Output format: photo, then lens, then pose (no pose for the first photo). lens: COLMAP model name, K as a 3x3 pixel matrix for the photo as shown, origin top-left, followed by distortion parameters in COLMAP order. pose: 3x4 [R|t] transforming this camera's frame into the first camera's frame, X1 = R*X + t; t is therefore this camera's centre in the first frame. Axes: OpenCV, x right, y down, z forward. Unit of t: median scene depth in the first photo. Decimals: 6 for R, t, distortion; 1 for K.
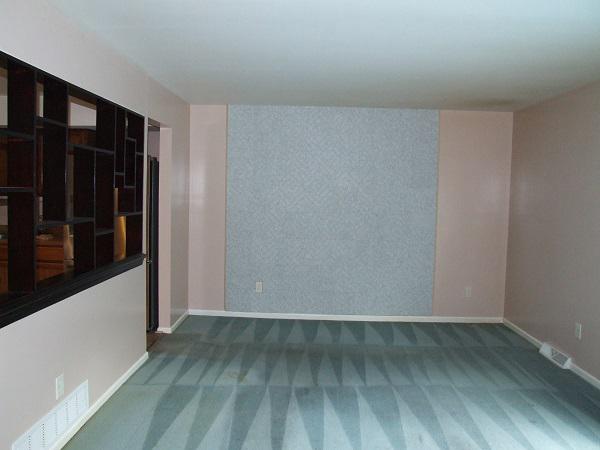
lens RADIAL K [[492.3, 0, 298.9], [0, 492.3, 225.9], [0, 0, 1]] dist [-0.132546, 0.100229]
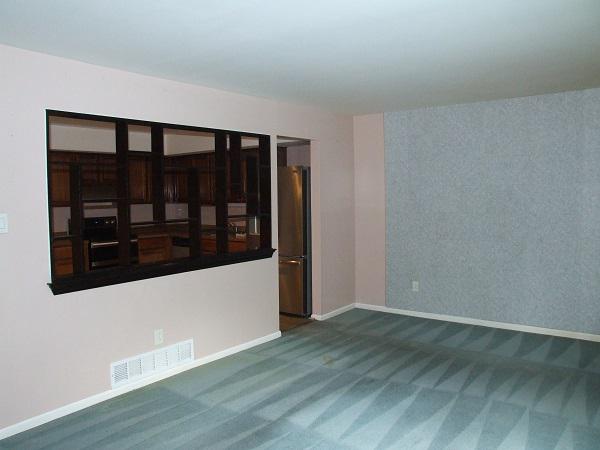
lens RADIAL K [[492.3, 0, 299.4], [0, 492.3, 222.9], [0, 0, 1]] dist [-0.132546, 0.100229]
pose [[0.807521, -0.003235, -0.589830, 0.336342], [-0.005156, 0.999908, -0.012542, 0.006481], [0.589816, 0.013169, 0.807430, 0.035670]]
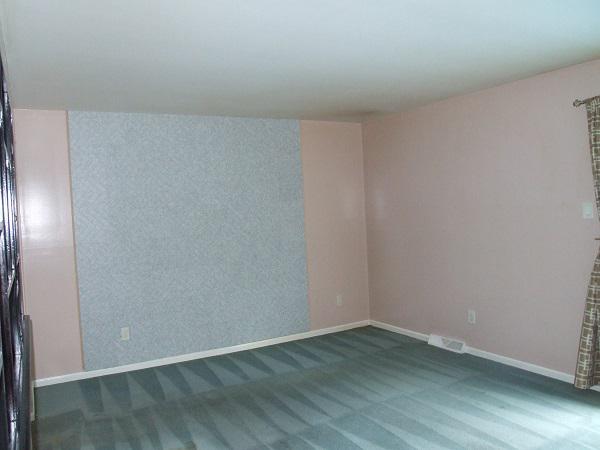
lens RADIAL K [[492.3, 0, 297.8], [0, 492.3, 222.1], [0, 0, 1]] dist [-0.132546, 0.100229]
pose [[0.859230, -0.081041, 0.505130, -0.233367], [0.103976, 0.994429, -0.017322, -0.016838], [-0.500912, 0.067404, 0.862870, 0.159663]]
